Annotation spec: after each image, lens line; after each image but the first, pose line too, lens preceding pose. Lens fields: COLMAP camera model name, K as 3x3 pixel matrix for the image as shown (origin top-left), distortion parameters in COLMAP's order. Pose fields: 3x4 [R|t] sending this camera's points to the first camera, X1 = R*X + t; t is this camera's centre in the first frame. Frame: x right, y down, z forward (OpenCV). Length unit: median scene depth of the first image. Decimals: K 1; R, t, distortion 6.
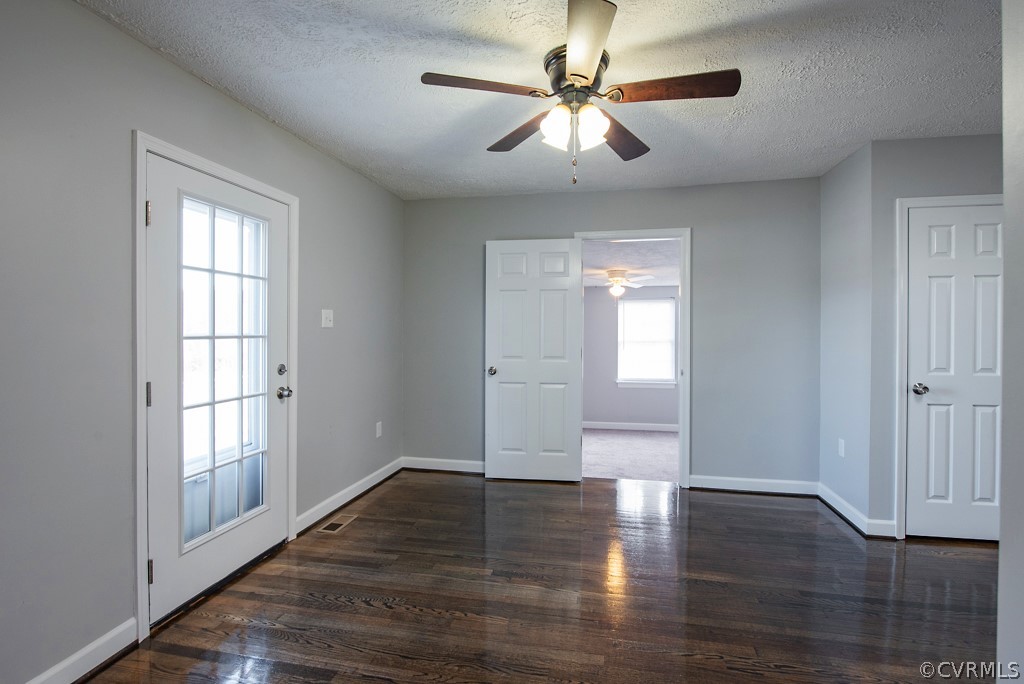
lens RADIAL K [[478.1, 0, 516.1], [0, 478.1, 340.4], [0, 0, 1]] dist [-0.003487, -0.001463]
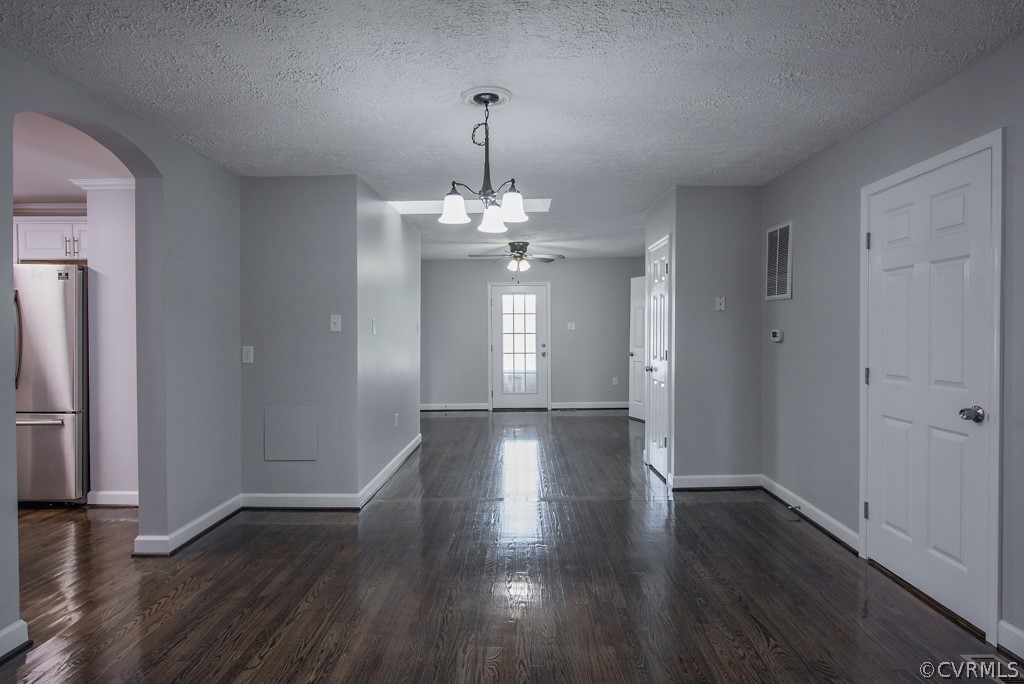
lens RADIAL K [[606.5, 0, 512.0], [0, 606.5, 342.0], [0, 0, 1]] dist [0.002691, 0.000906]
pose [[0.185376, 0.007935, -0.982636, 2.890091], [-0.014719, 0.999878, 0.005297, 0.024942], [0.982557, 0.013481, 0.185470, 0.168081]]
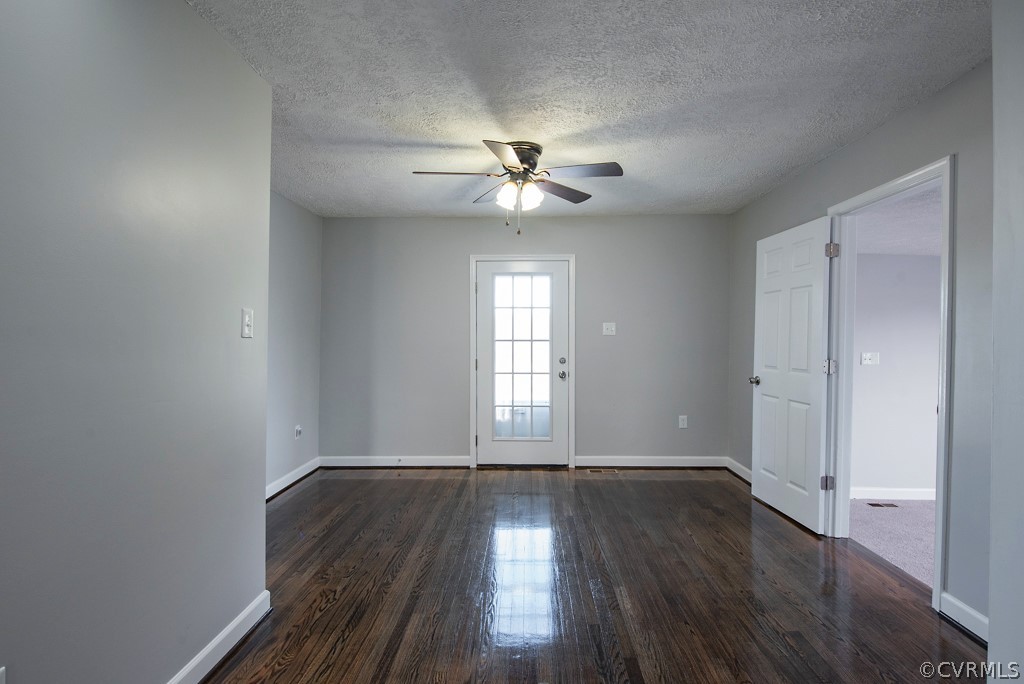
lens RADIAL K [[478.1, 0, 516.1], [0, 478.1, 340.4], [0, 0, 1]] dist [-0.003487, -0.001463]
pose [[0.184809, 0.004434, -0.982764, 1.102788], [-0.021097, 0.999777, 0.000544, -0.006897], [0.982548, 0.020633, 0.184862, 0.526550]]
